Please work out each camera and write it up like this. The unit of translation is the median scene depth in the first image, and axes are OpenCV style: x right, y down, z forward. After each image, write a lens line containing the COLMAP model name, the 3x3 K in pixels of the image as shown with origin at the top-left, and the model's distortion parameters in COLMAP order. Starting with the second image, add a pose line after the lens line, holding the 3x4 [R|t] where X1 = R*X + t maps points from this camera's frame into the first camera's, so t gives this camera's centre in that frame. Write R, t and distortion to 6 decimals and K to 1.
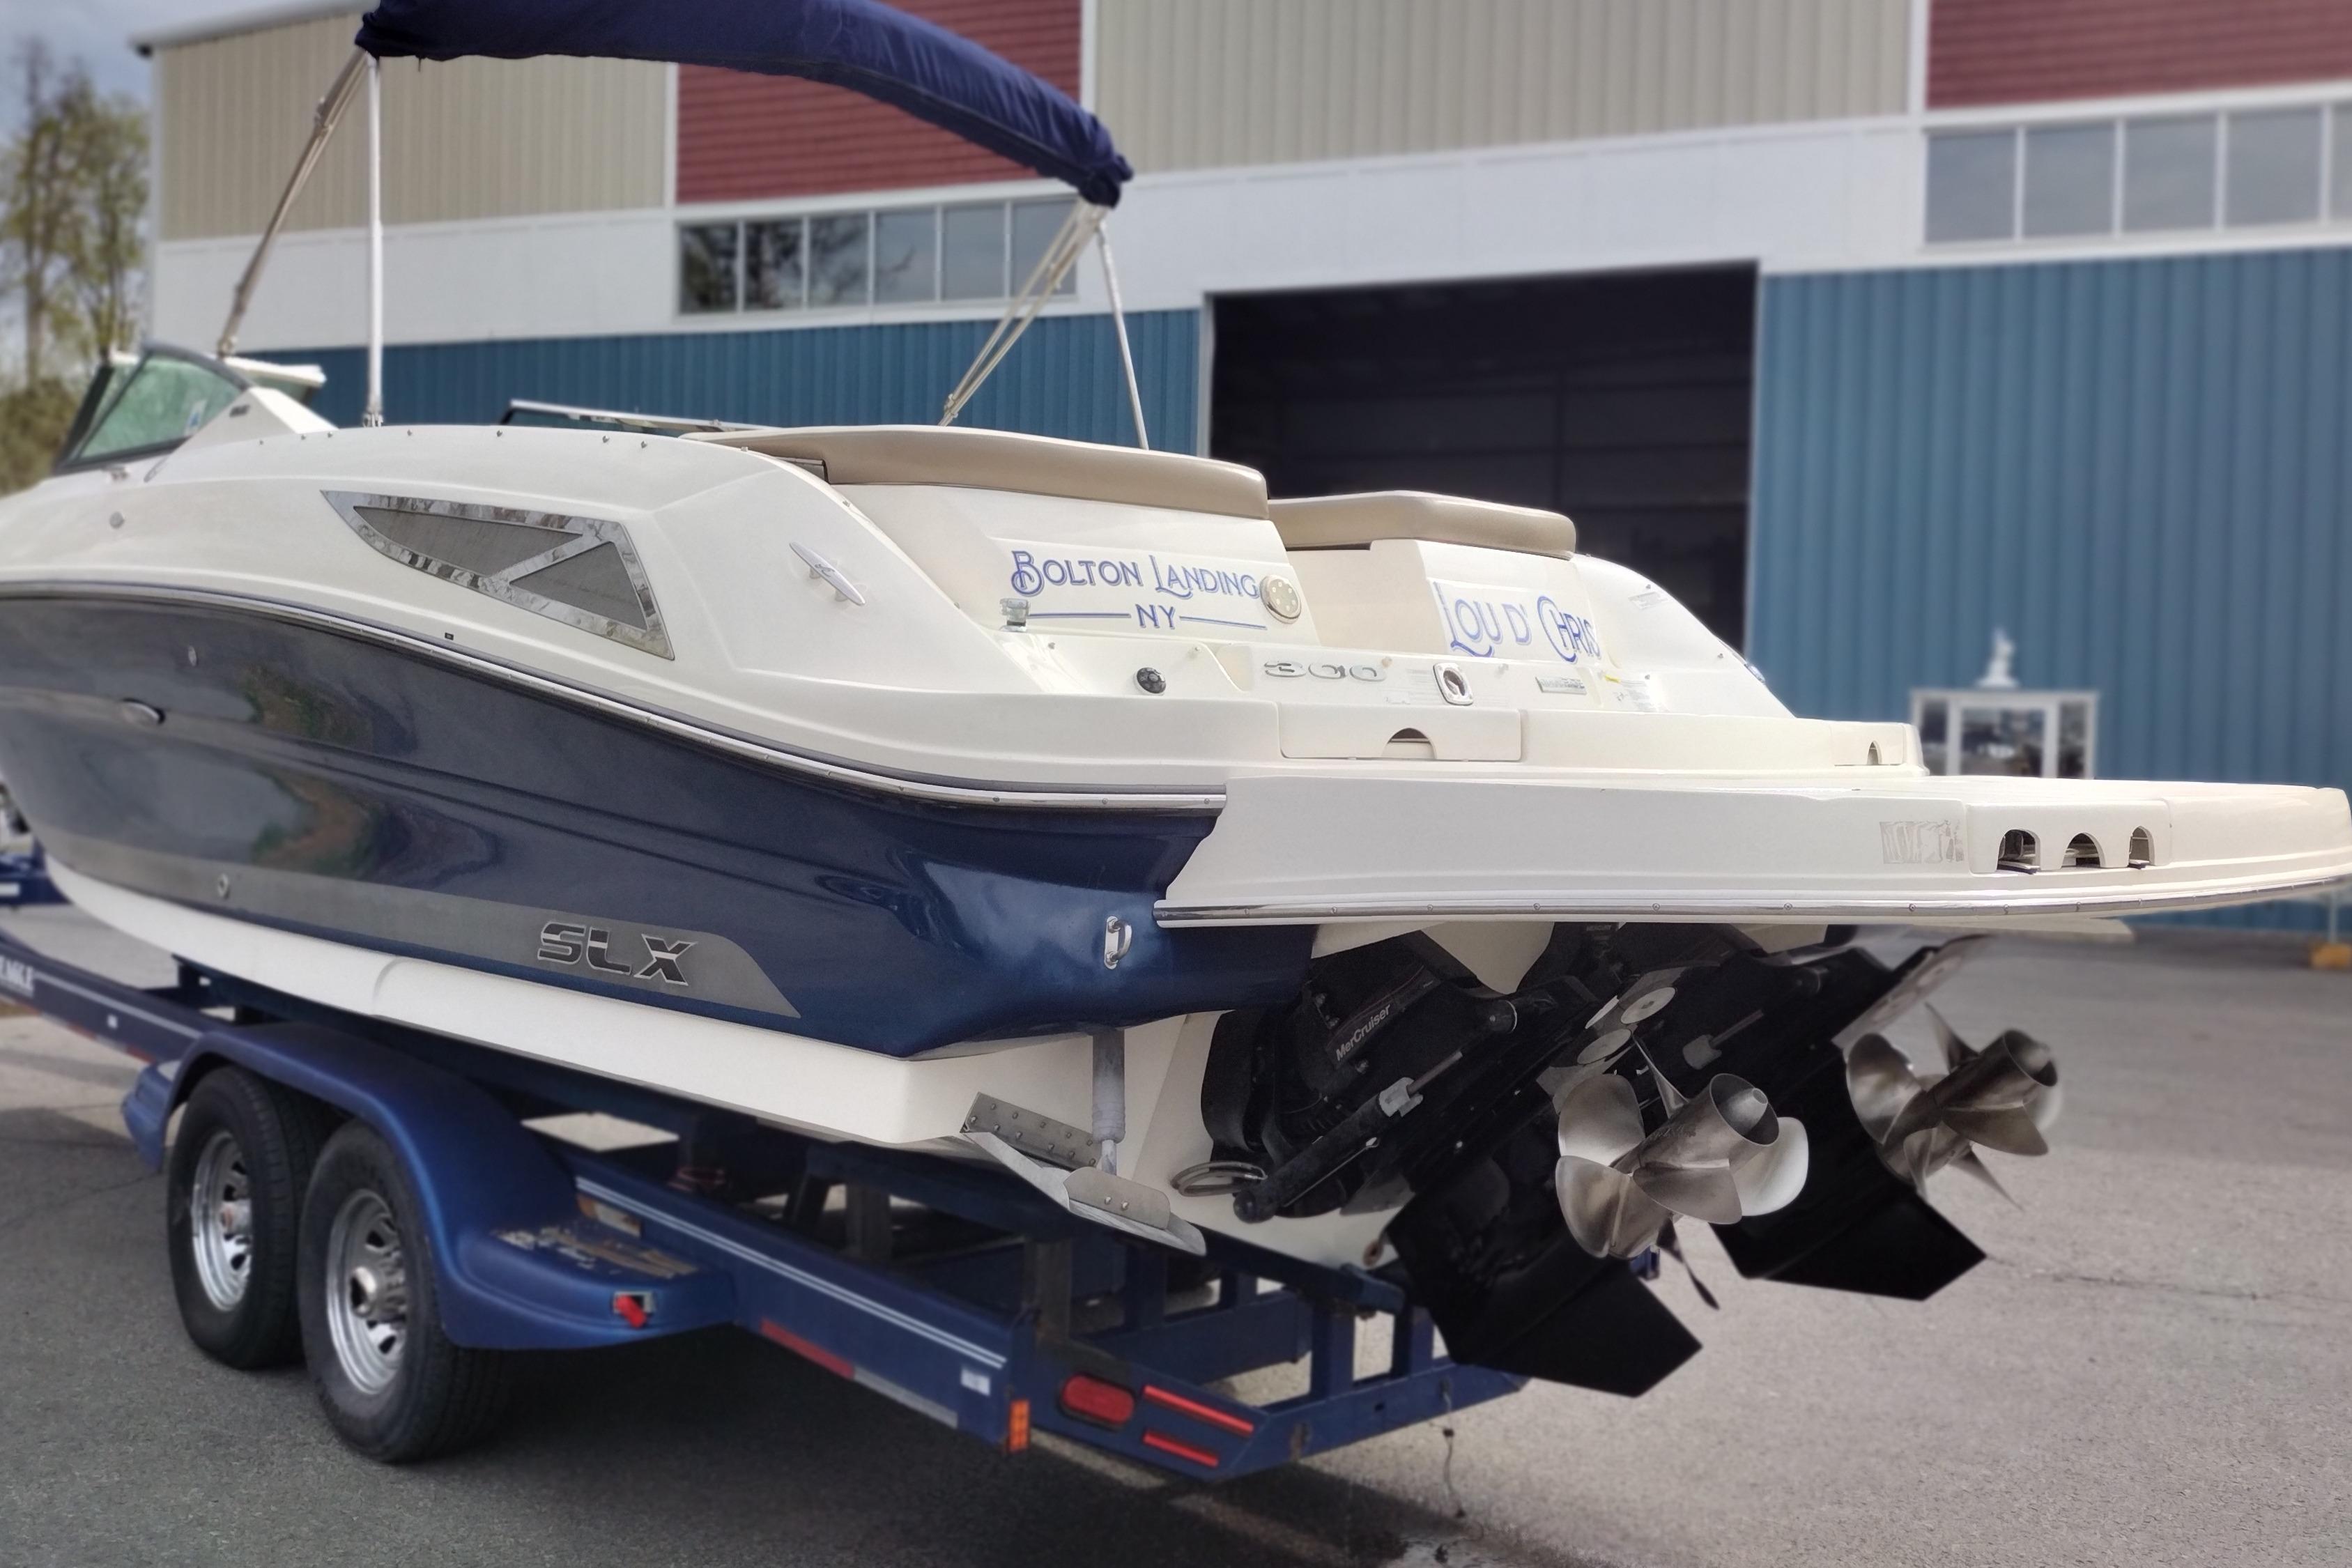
lens RADIAL K [[1985.2, 0, 1176.0], [0, 1985.2, 784.0], [0, 0, 1]] dist [0.030445, 0.002595]
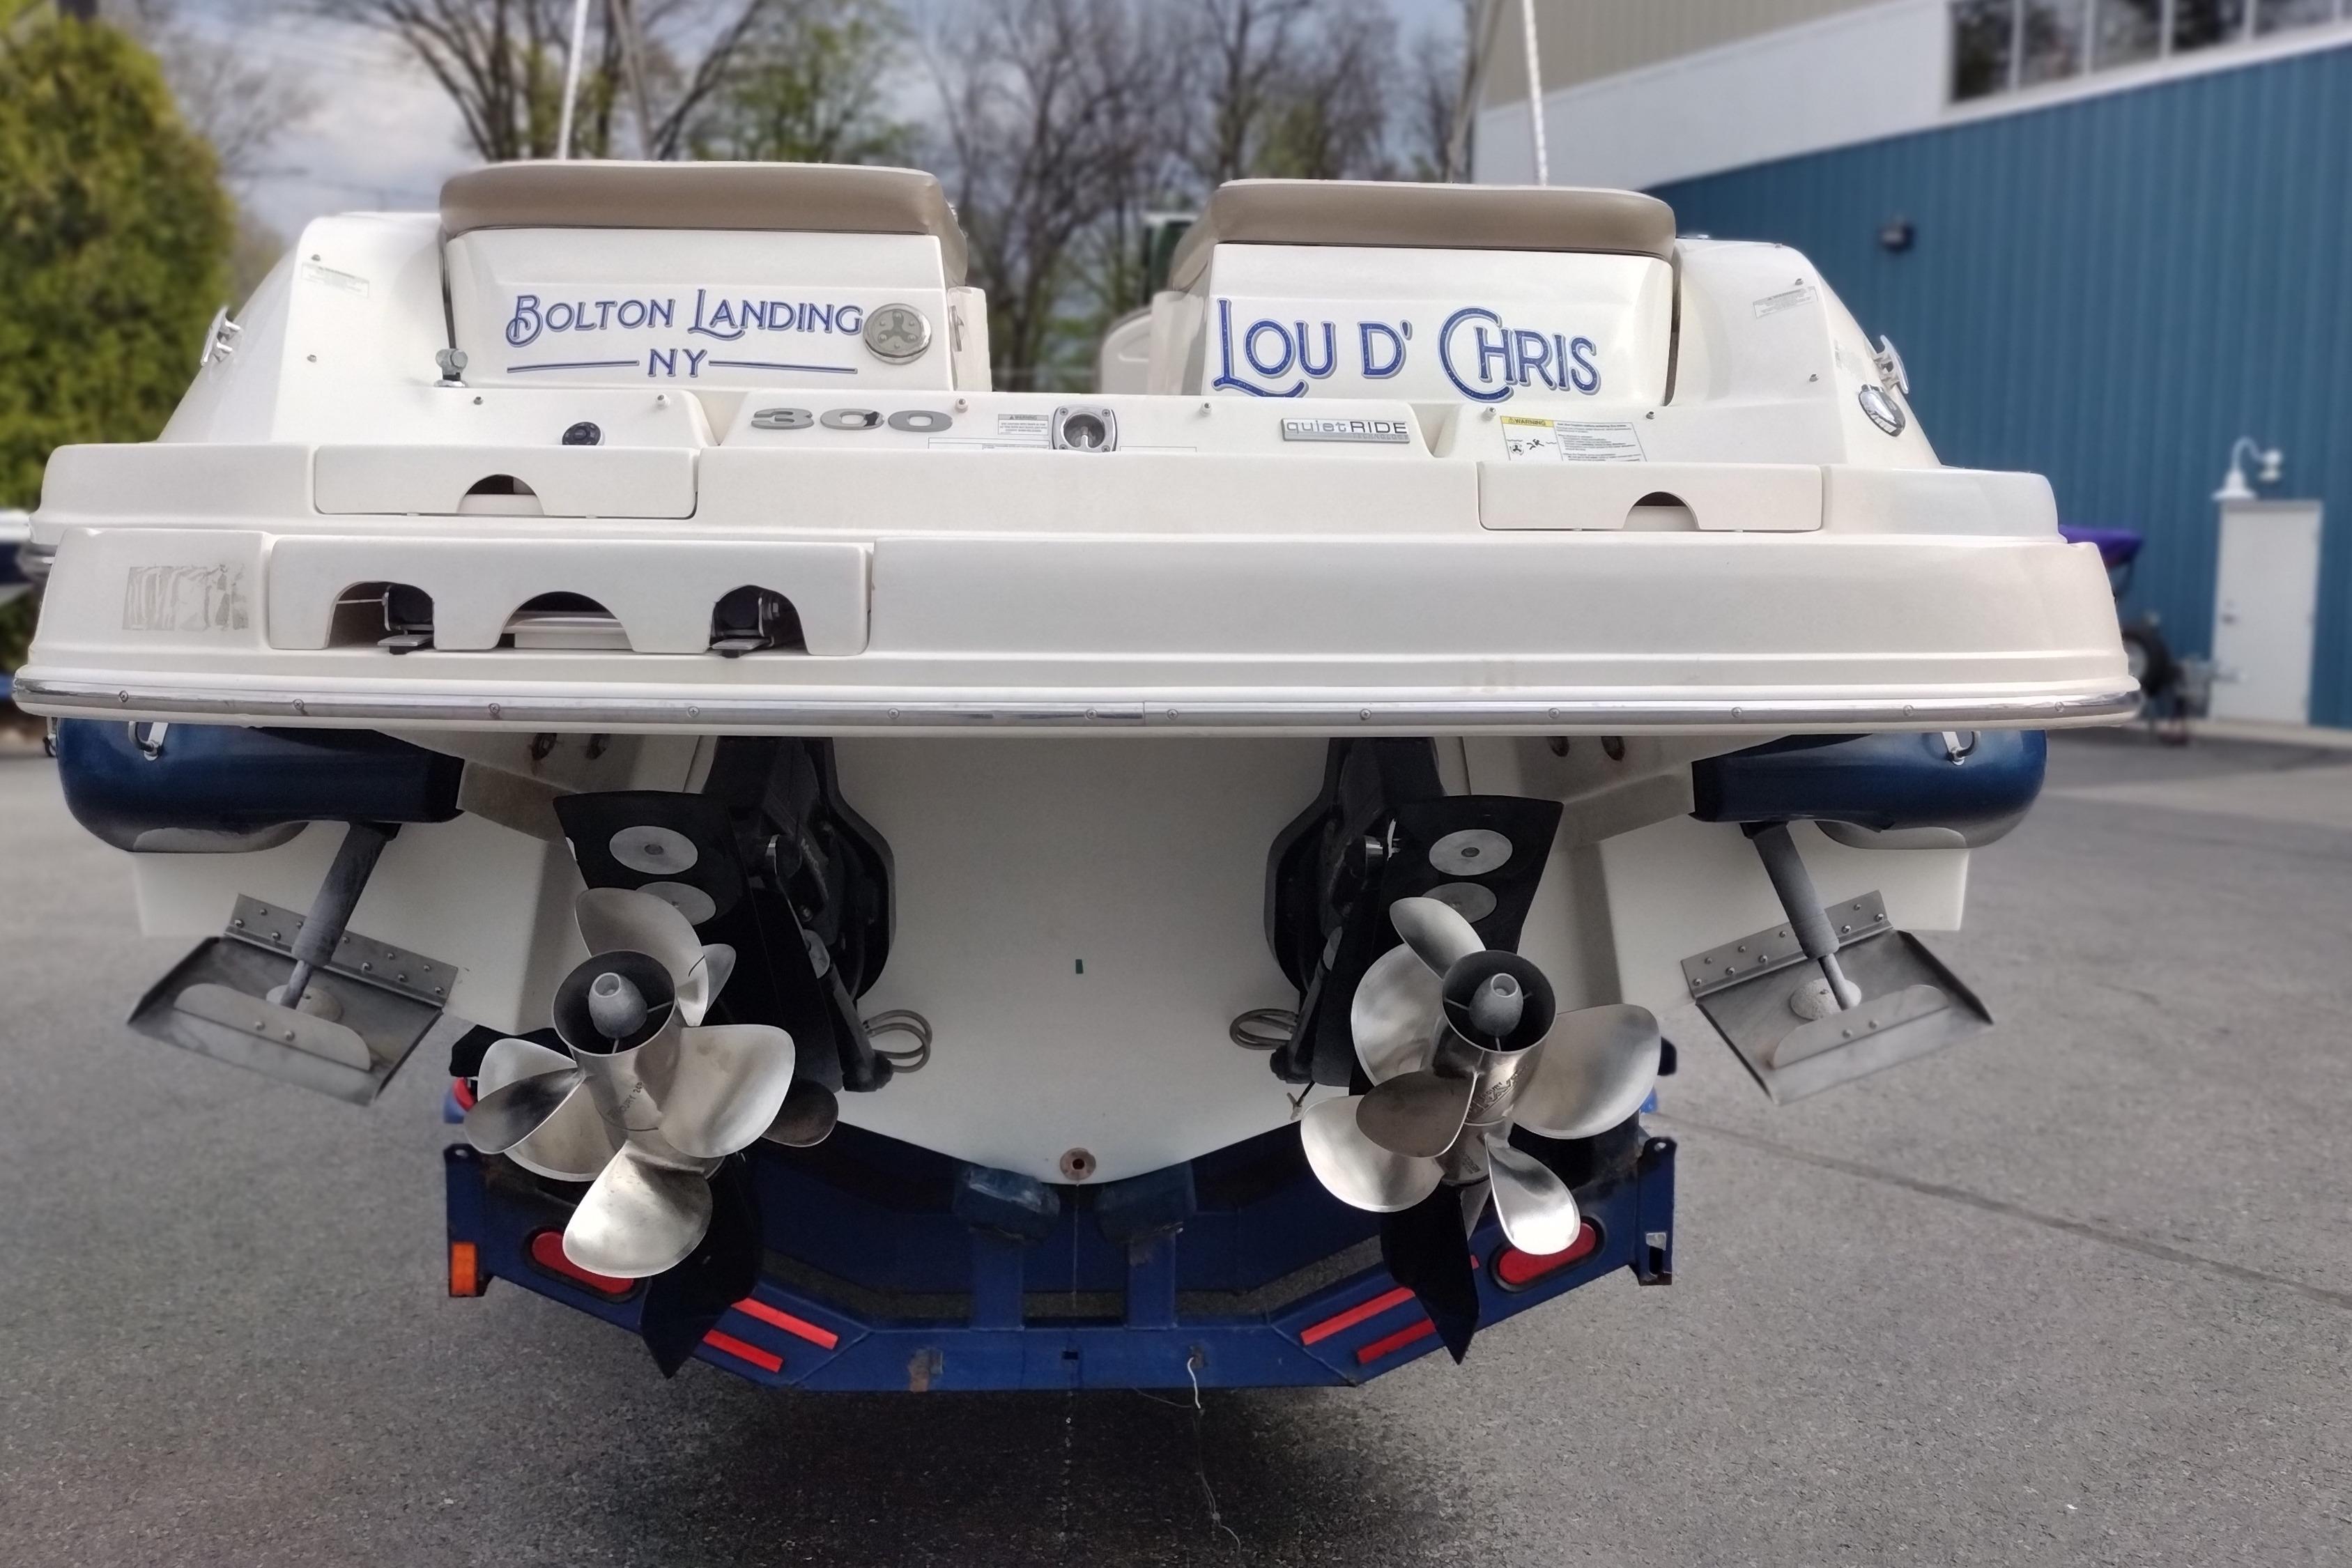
lens RADIAL K [[2036.3, 0, 1176.0], [0, 2036.3, 784.0], [0, 0, 1]] dist [0.022457, -0.000071]
pose [[0.797762, 0.055168, -0.600443, 0.669551], [-0.009120, 0.996796, 0.079468, 0.021730], [0.602904, -0.057921, 0.795709, 0.426046]]
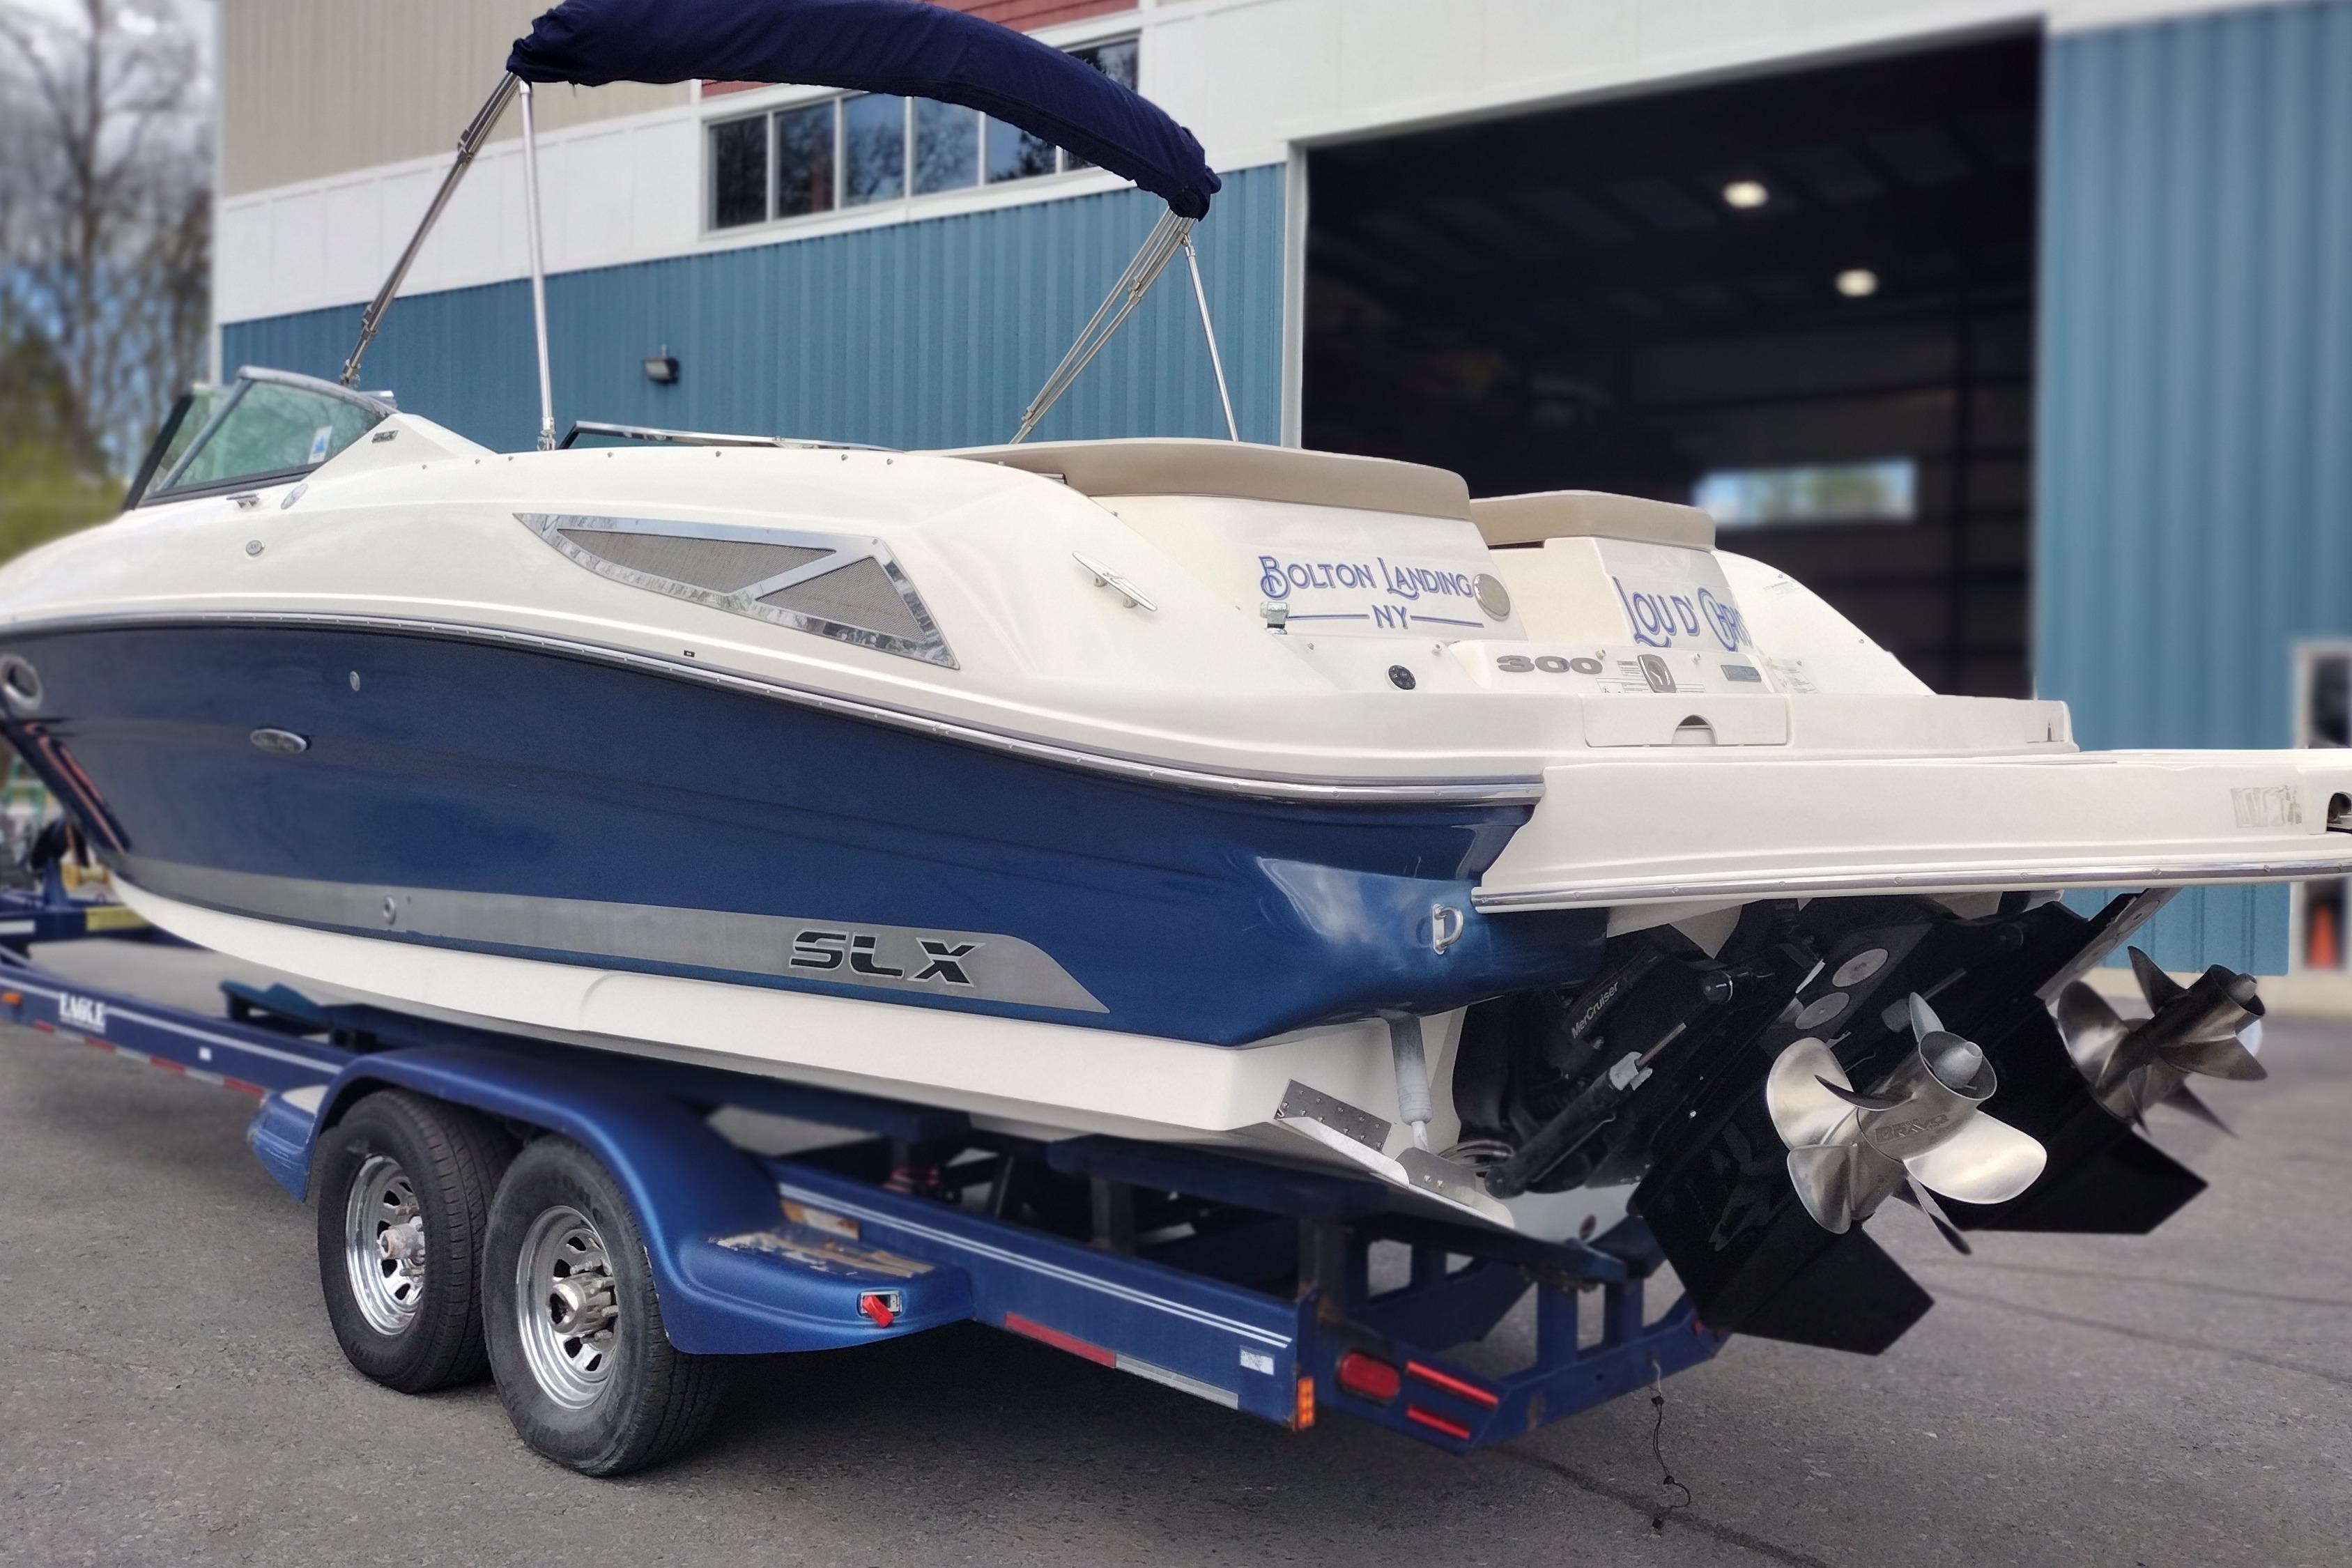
lens RADIAL K [[1967.9, 0, 1202.6], [0, 1967.9, 778.0], [0, 0, 1]] dist [0.082055, -0.140662]
pose [[0.998419, -0.028981, 0.048157, -0.157026], [0.029176, 0.999569, -0.003361, 0.000543], [-0.048038, 0.004760, 0.998834, -0.021720]]
